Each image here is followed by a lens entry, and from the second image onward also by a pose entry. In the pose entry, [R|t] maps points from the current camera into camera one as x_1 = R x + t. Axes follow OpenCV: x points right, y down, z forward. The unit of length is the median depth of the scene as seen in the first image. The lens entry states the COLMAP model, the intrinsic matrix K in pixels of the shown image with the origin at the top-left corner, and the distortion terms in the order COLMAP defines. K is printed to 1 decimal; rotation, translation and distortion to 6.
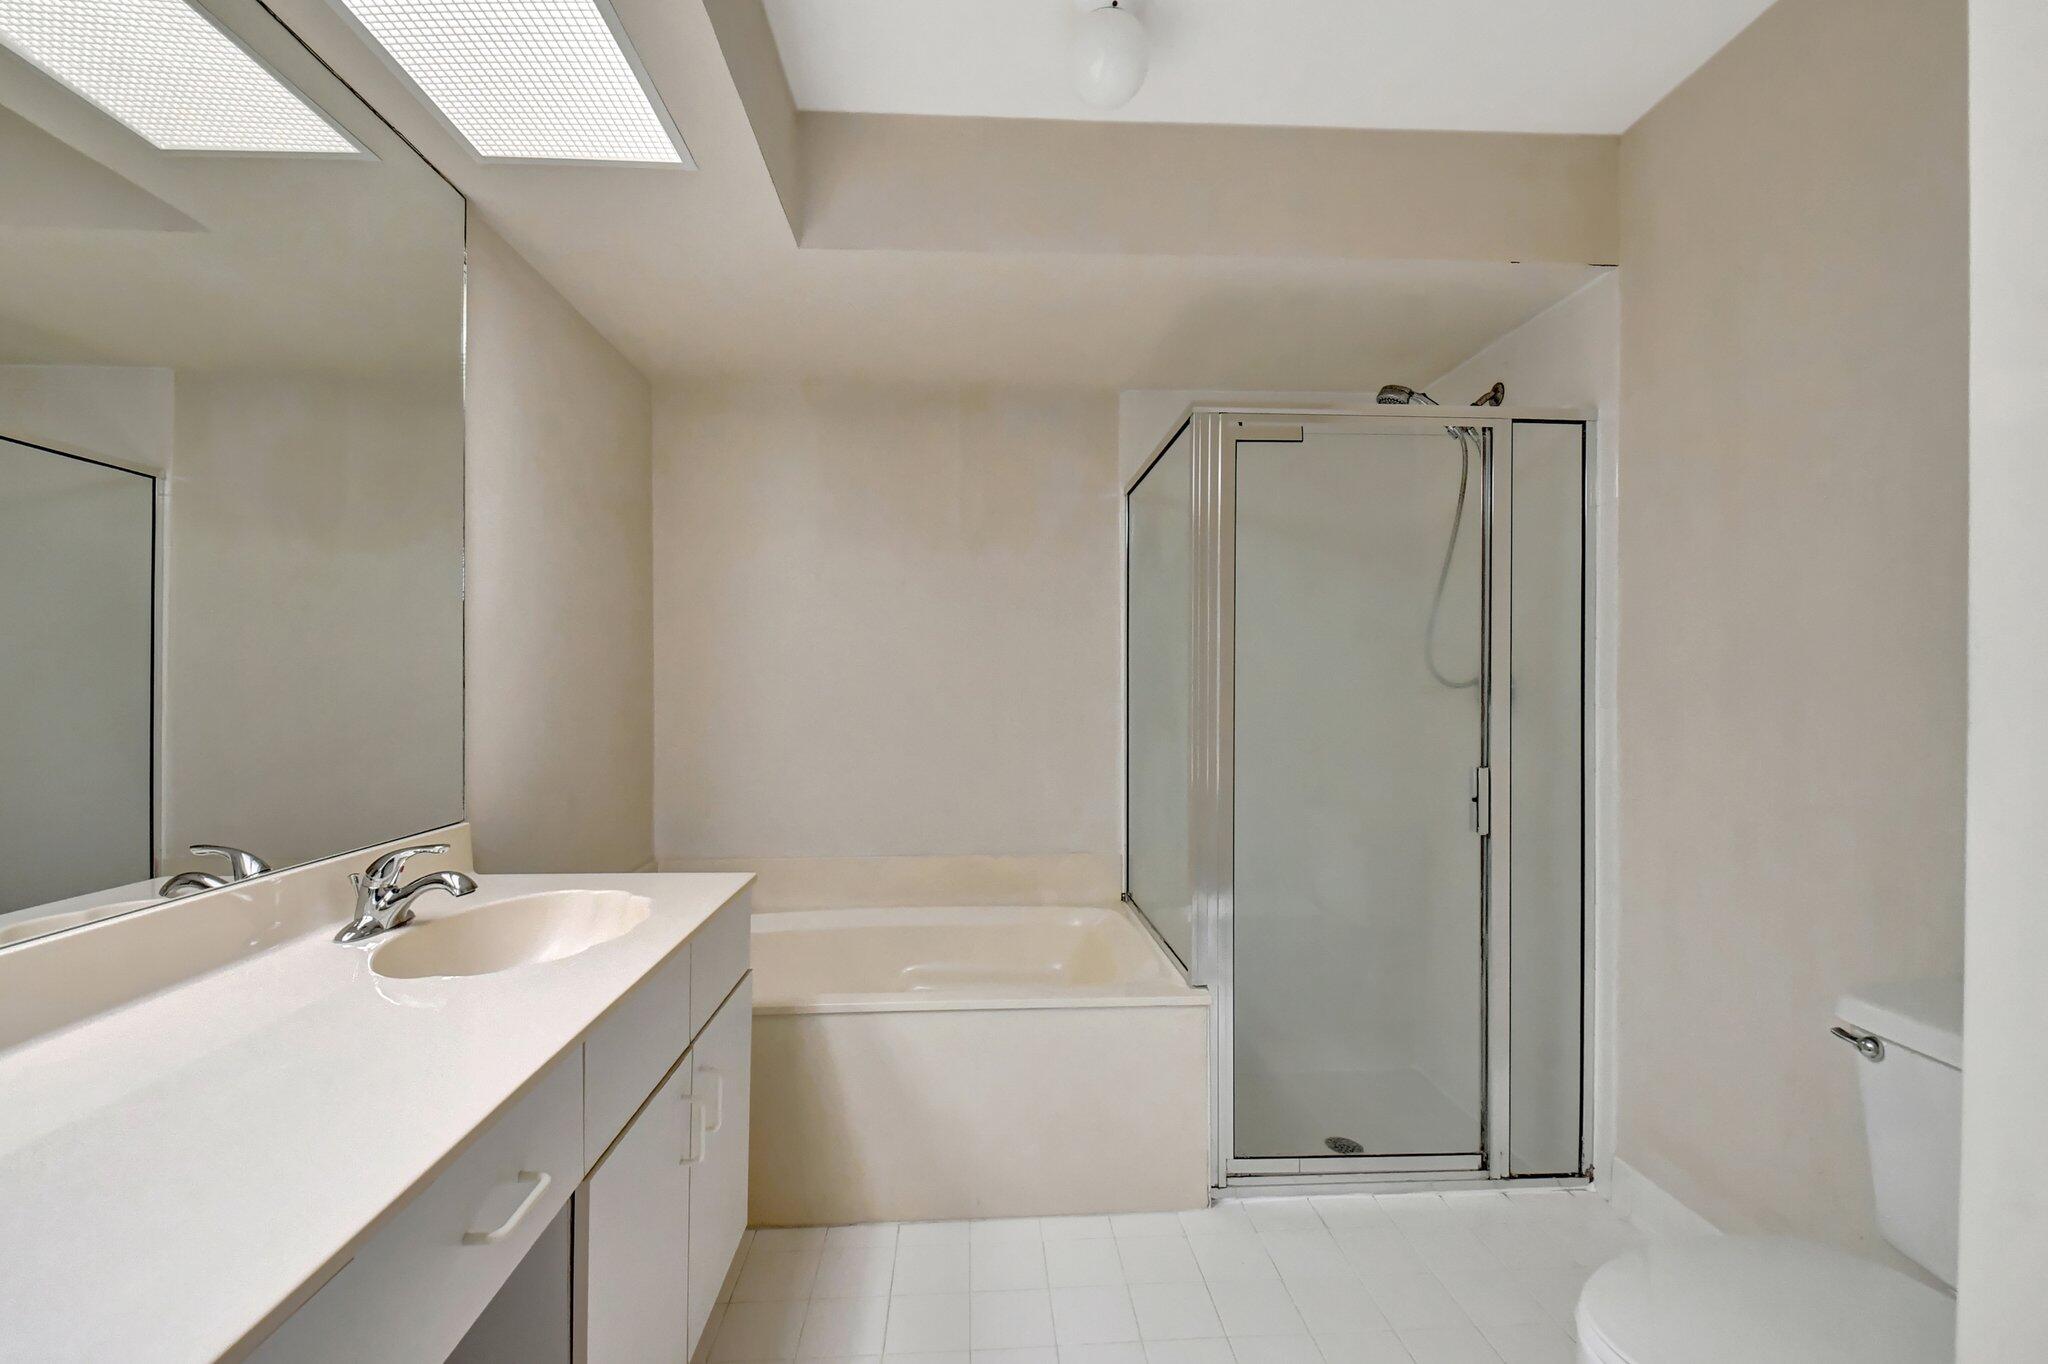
lens RADIAL K [[899.1, 0, 1023.4], [0, 899.1, 666.6], [0, 0, 1]] dist [0.017300, -0.016825]
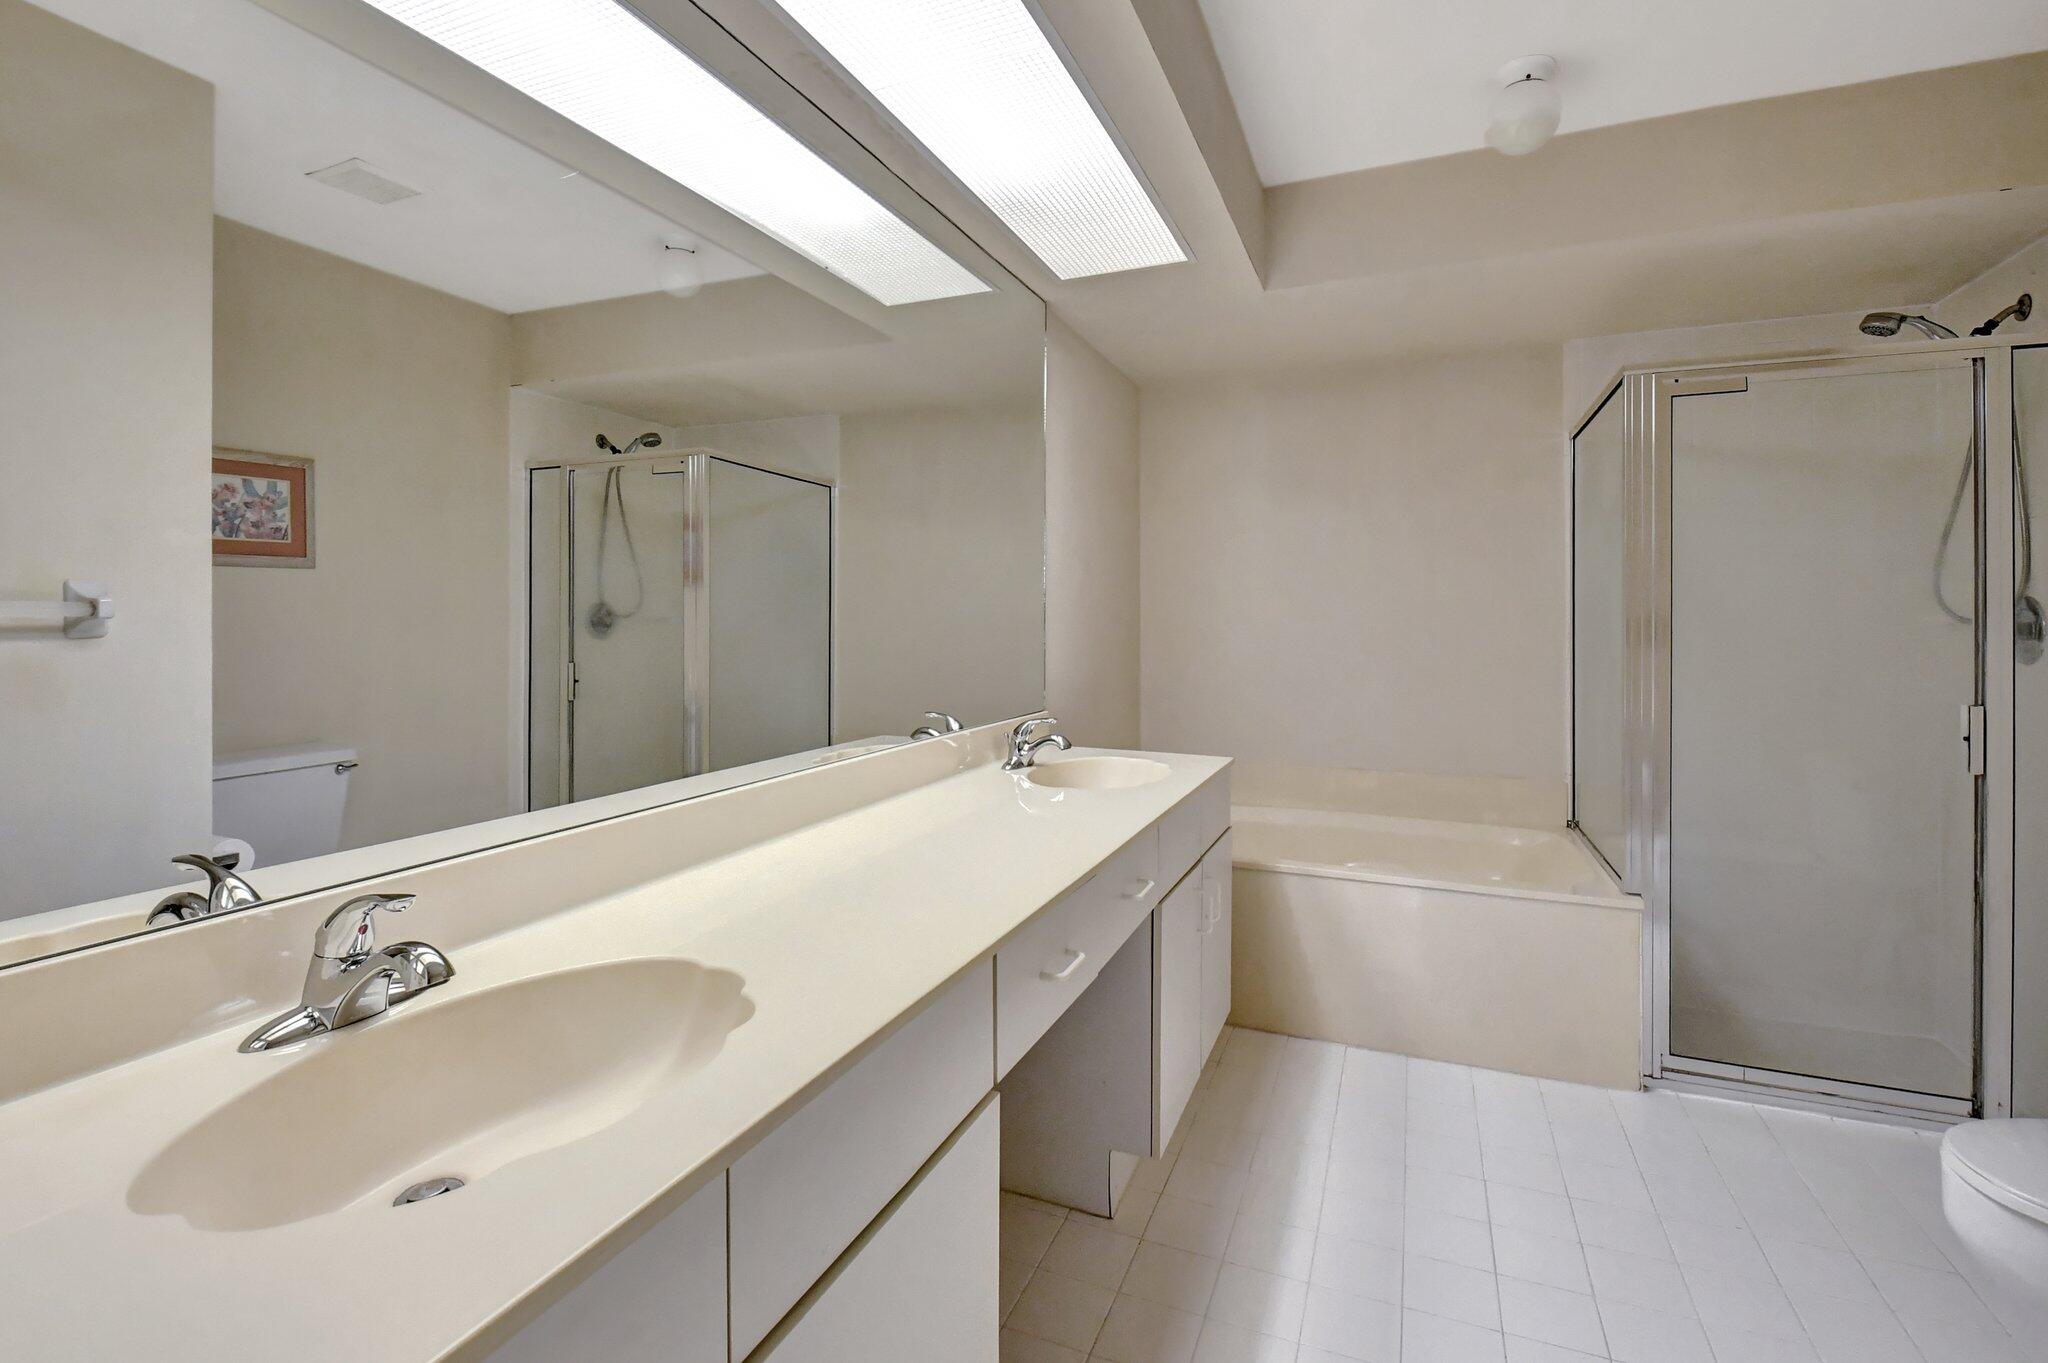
lens RADIAL K [[933.4, 0, 1018.0], [0, 933.4, 623.2], [0, 0, 1]] dist [0.035984, -0.020870]
pose [[0.893757, 0.001148, -0.448550, 0.043084], [0.009417, 0.999728, 0.021323, -0.008902], [0.448453, -0.023282, 0.893503, -0.374725]]
